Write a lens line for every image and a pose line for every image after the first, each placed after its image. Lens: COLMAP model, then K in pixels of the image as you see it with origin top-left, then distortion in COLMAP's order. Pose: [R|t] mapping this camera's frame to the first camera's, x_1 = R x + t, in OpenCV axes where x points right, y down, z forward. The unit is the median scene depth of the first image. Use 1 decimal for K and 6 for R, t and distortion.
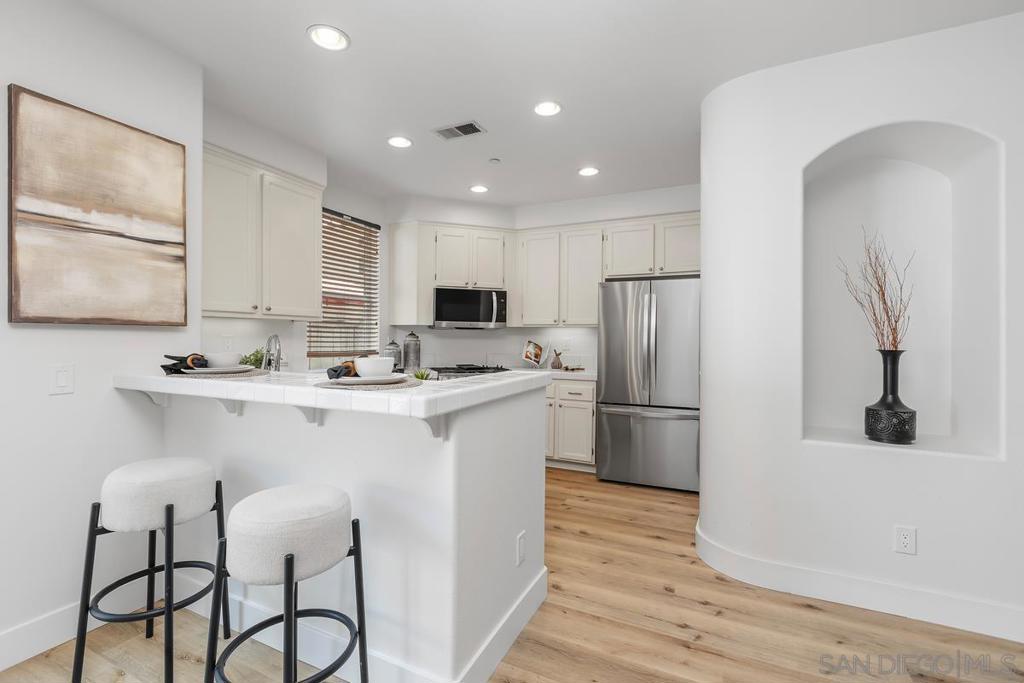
lens RADIAL K [[452.0, 0, 512.9], [0, 452.0, 337.2], [0, 0, 1]] dist [0.000378, -0.002375]
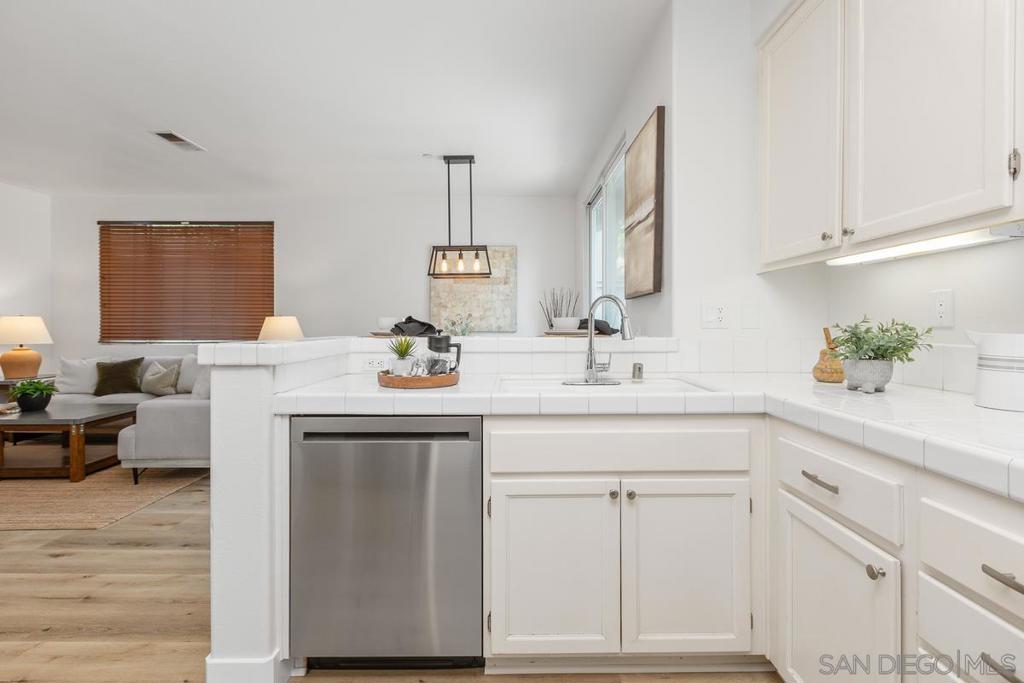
lens RADIAL K [[452.0, 0, 514.1], [0, 452.0, 324.3], [0, 0, 1]] dist [0.000378, -0.002375]
pose [[-0.899731, -0.007849, -0.436375, -0.022135], [-0.006319, 0.999968, -0.004957, 0.038657], [0.436400, -0.001703, -0.899751, 1.299480]]
